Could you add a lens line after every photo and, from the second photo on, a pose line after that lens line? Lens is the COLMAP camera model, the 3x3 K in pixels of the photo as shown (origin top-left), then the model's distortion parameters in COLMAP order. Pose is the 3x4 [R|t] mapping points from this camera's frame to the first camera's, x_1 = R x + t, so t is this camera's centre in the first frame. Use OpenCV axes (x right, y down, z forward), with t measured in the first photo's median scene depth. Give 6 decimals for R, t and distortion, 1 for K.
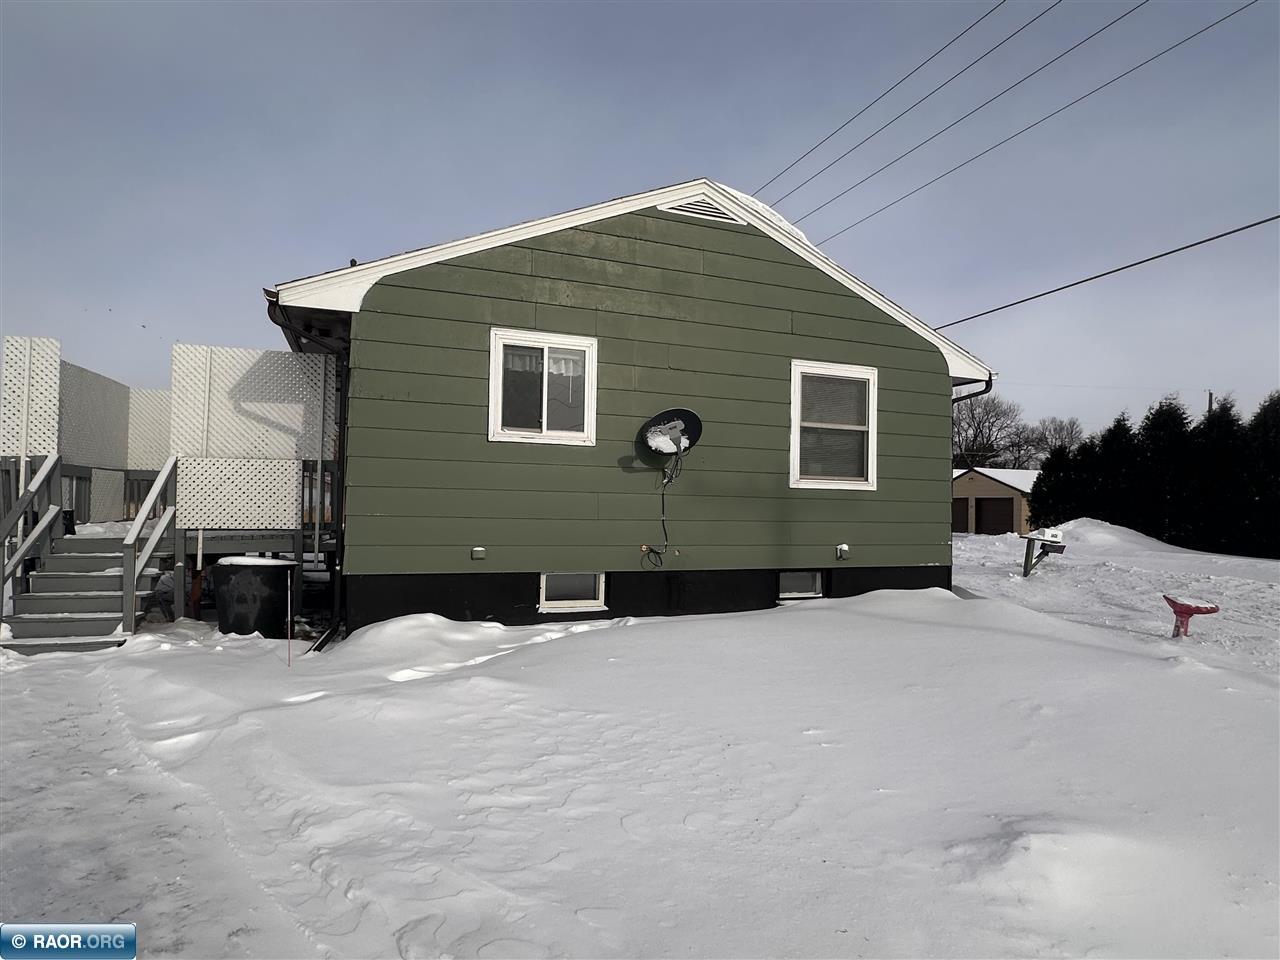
lens RADIAL K [[748.2, 0, 640.8], [0, 748.2, 480.0], [0, 0, 1]] dist [-0.000048, 0.004237]
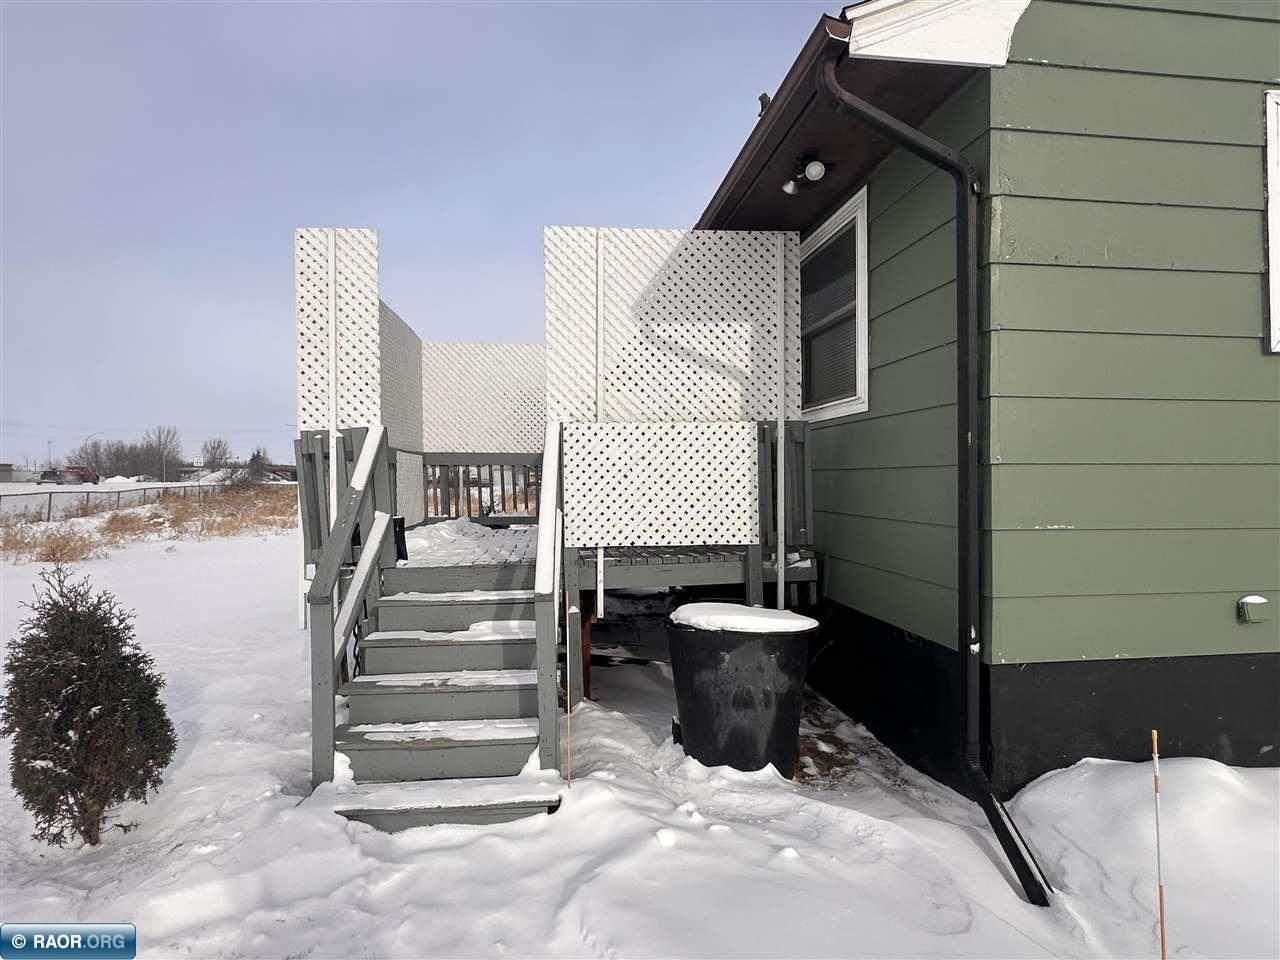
lens RADIAL K [[748.2, 0, 640.3], [0, 748.2, 477.8], [0, 0, 1]] dist [-0.000048, 0.004237]
pose [[0.973657, -0.024458, -0.226702, -0.430529], [0.031245, 0.999163, 0.026400, -0.001992], [0.225867, -0.032788, 0.973606, 0.453410]]
